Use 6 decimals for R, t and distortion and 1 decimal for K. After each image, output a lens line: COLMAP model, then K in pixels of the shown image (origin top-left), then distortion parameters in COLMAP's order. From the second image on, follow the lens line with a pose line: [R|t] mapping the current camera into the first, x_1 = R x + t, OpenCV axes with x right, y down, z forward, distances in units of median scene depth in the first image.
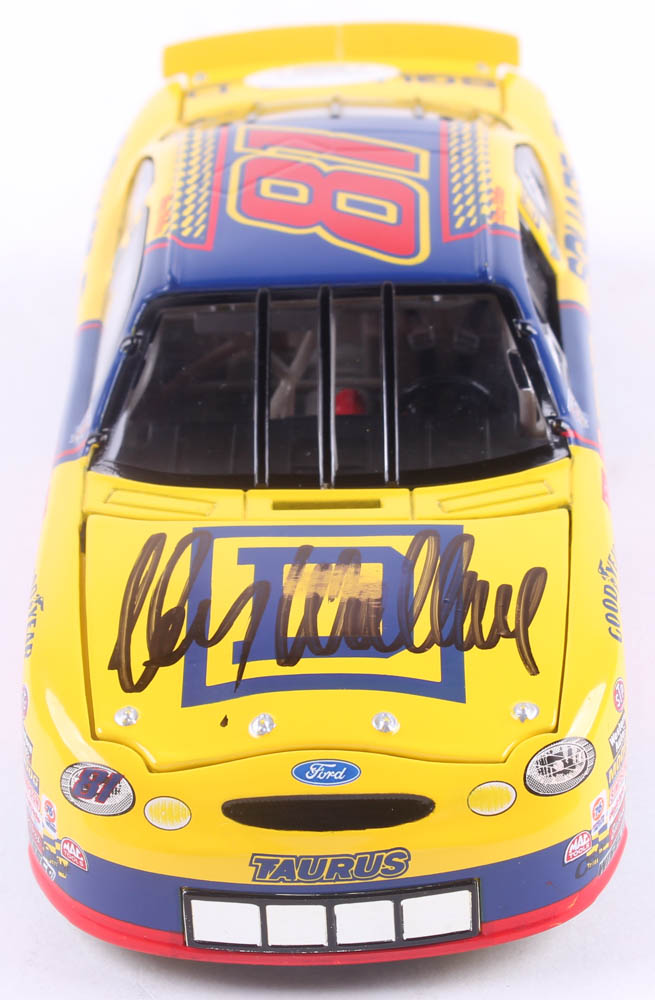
lens RADIAL K [[3636.2, 0, 303.3], [0, 3636.2, 508.4], [0, 0, 1]] dist [0.034504, 0.000000]
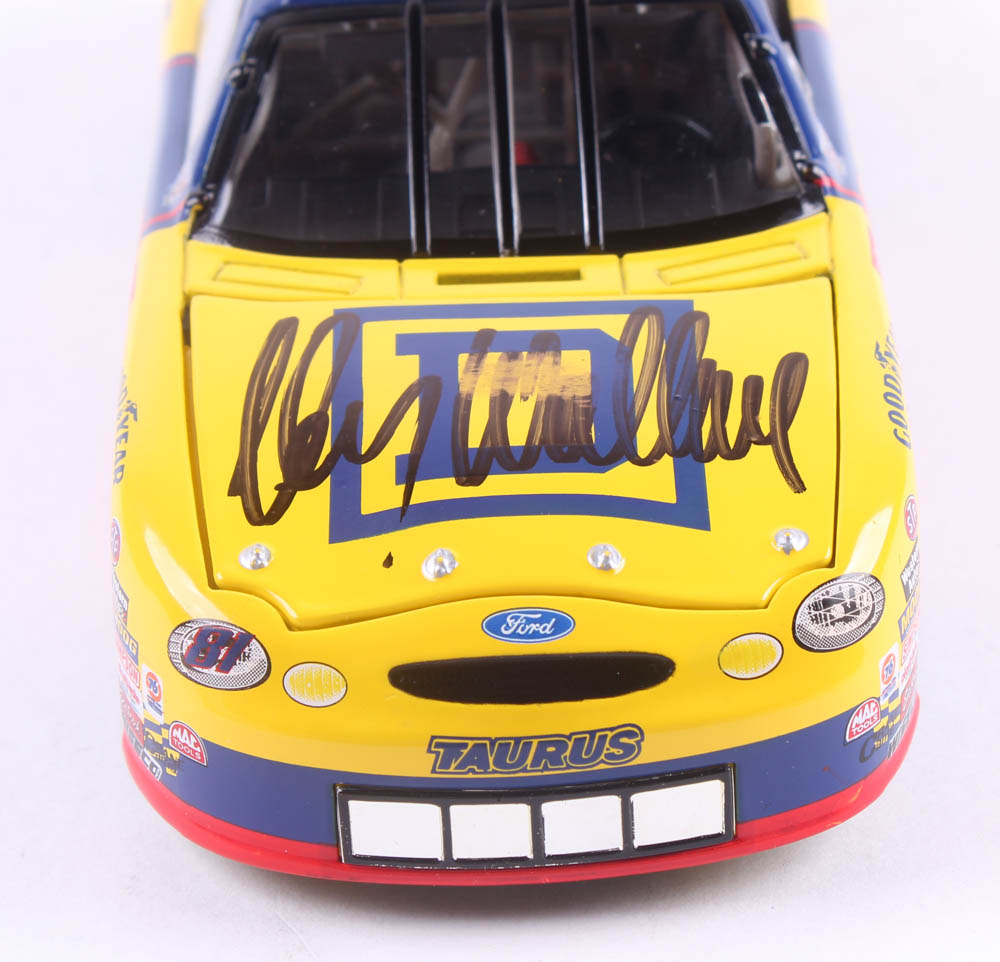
lens RADIAL K [[4129.8, 0, 522.5], [0, 4129.8, 478.7], [0, 0, 1]] dist [0.064275, 0.000000]
pose [[0.999071, -0.017013, 0.039604, -0.026700], [0.016175, 0.999641, 0.021366, 0.023556], [-0.039954, -0.020705, 0.998987, 0.150342]]
